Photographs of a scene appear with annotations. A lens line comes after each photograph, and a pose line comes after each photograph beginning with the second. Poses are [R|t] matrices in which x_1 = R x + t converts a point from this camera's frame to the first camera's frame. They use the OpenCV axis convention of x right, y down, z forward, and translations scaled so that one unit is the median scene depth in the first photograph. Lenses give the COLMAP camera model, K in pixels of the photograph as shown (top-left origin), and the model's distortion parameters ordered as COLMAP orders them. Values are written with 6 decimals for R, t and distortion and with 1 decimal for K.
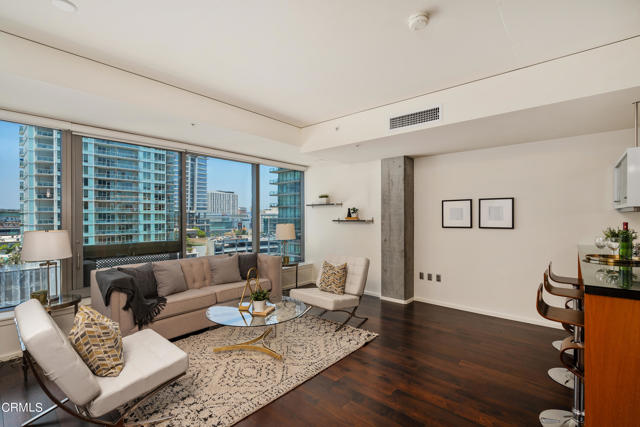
lens RADIAL K [[293.2, 0, 321.6], [0, 293.2, 218.3], [0, 0, 1]] dist [0.004278, -0.001369]
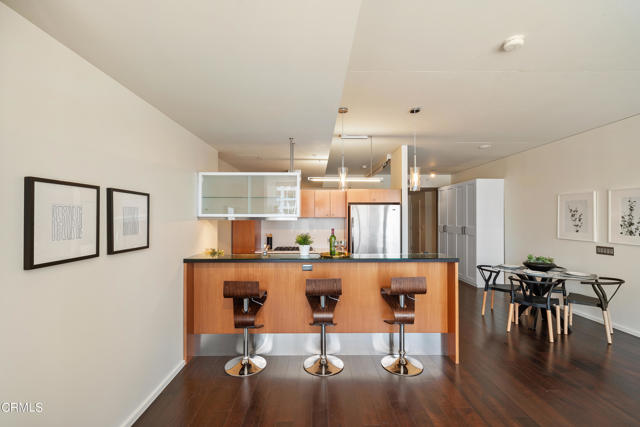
lens RADIAL K [[293.2, 0, 319.2], [0, 293.2, 214.3], [0, 0, 1]] dist [0.004278, -0.001369]
pose [[-0.655060, 0.016171, 0.755404, -0.005253], [0.006217, 0.999852, -0.016013, -0.014929], [-0.755552, -0.005793, -0.655064, 0.902599]]
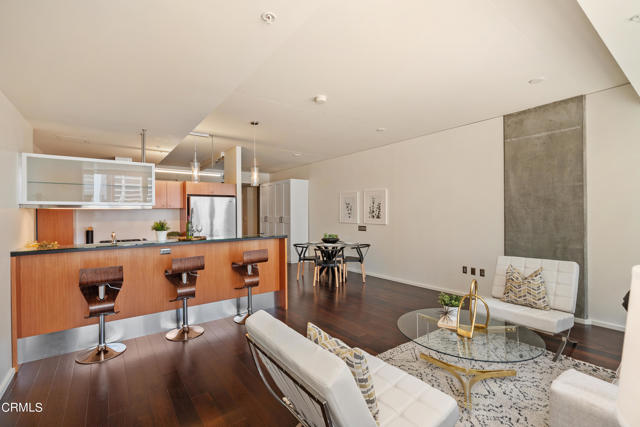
lens RADIAL K [[293.2, 0, 325.0], [0, 293.2, 213.7], [0, 0, 1]] dist [0.004278, -0.001369]
pose [[-0.976539, 0.013043, 0.214945, -0.028859], [0.014691, 0.999874, 0.006069, 0.002084], [-0.214839, 0.009085, -0.976607, 1.108141]]
